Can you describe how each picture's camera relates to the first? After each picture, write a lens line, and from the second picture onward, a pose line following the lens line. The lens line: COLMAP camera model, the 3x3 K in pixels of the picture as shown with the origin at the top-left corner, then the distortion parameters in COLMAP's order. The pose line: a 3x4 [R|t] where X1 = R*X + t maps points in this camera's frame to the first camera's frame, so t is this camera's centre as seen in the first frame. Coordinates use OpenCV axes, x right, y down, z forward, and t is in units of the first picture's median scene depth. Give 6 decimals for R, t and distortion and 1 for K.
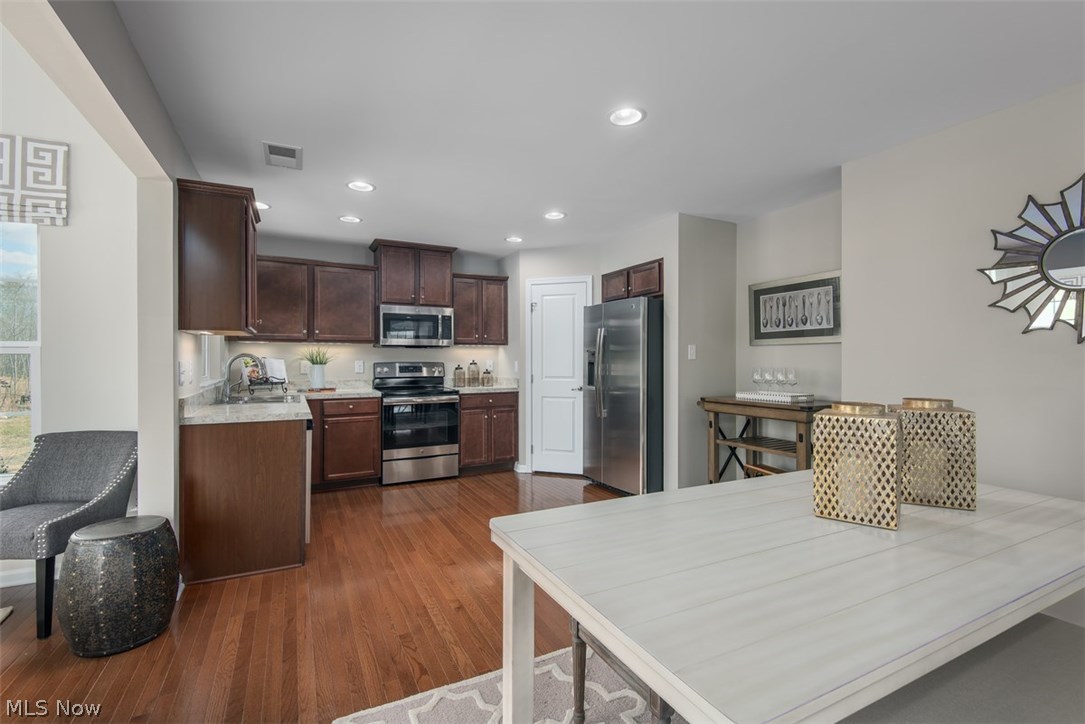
lens RADIAL K [[489.0, 0, 542.5], [0, 489.0, 362.0], [0, 0, 1]] dist [-0.000180, 0.000082]
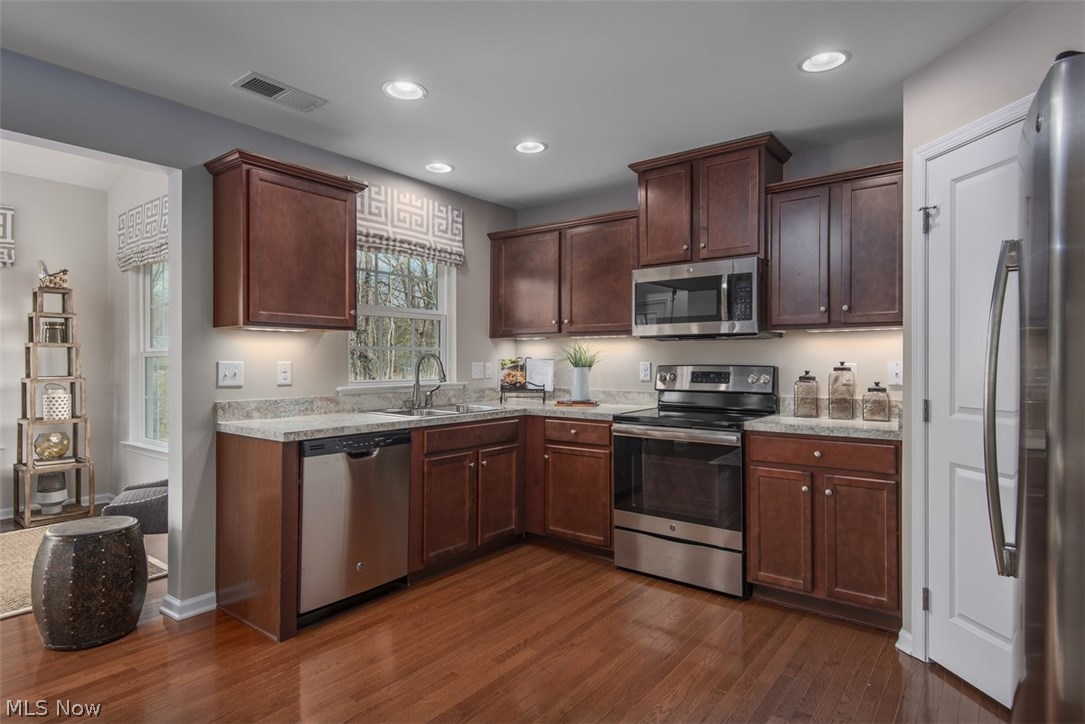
lens RADIAL K [[575.1, 0, 542.5], [0, 575.1, 362.0], [0, 0, 1]] dist [0.004557, 0.000194]
pose [[0.420561, 0.001719, -0.907262, 0.262678], [-0.005726, 0.999983, -0.000759, -0.001342], [0.907246, 0.005515, 0.420564, 0.569721]]
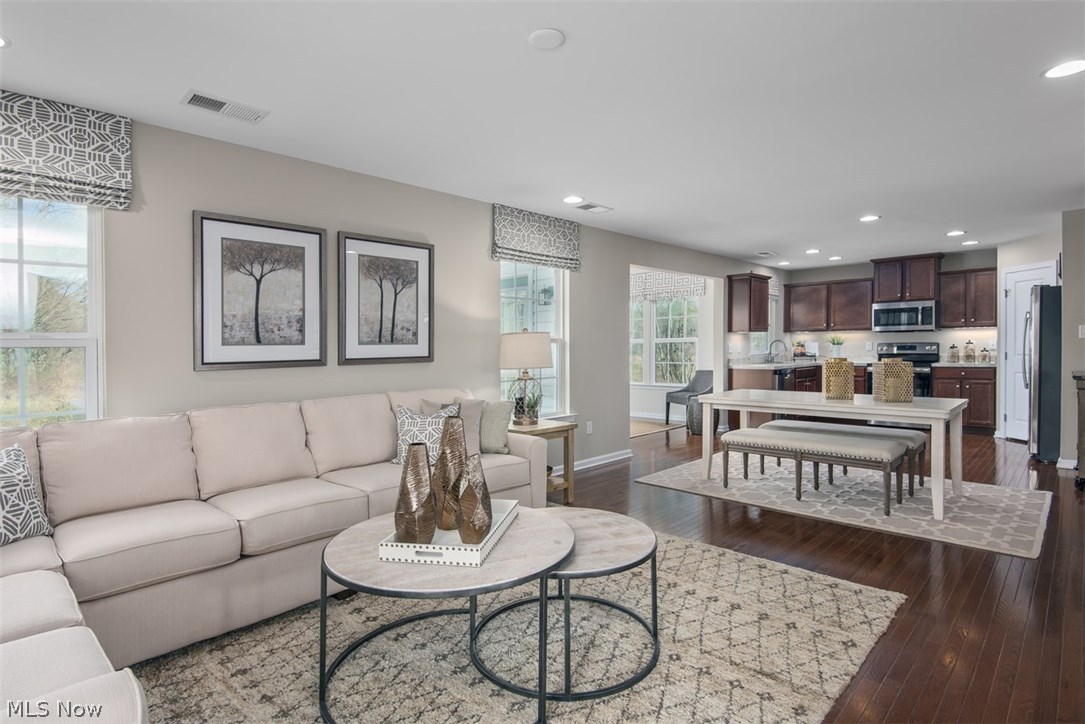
lens RADIAL K [[540.6, 0, 542.5], [0, 540.6, 362.0], [0, 0, 1]] dist [0.000415, -0.000608]
pose [[0.313903, 0.022492, -0.949189, 0.864843], [0.010605, 0.999574, 0.027193, 0.002456], [0.949396, -0.018602, 0.313531, -0.434604]]
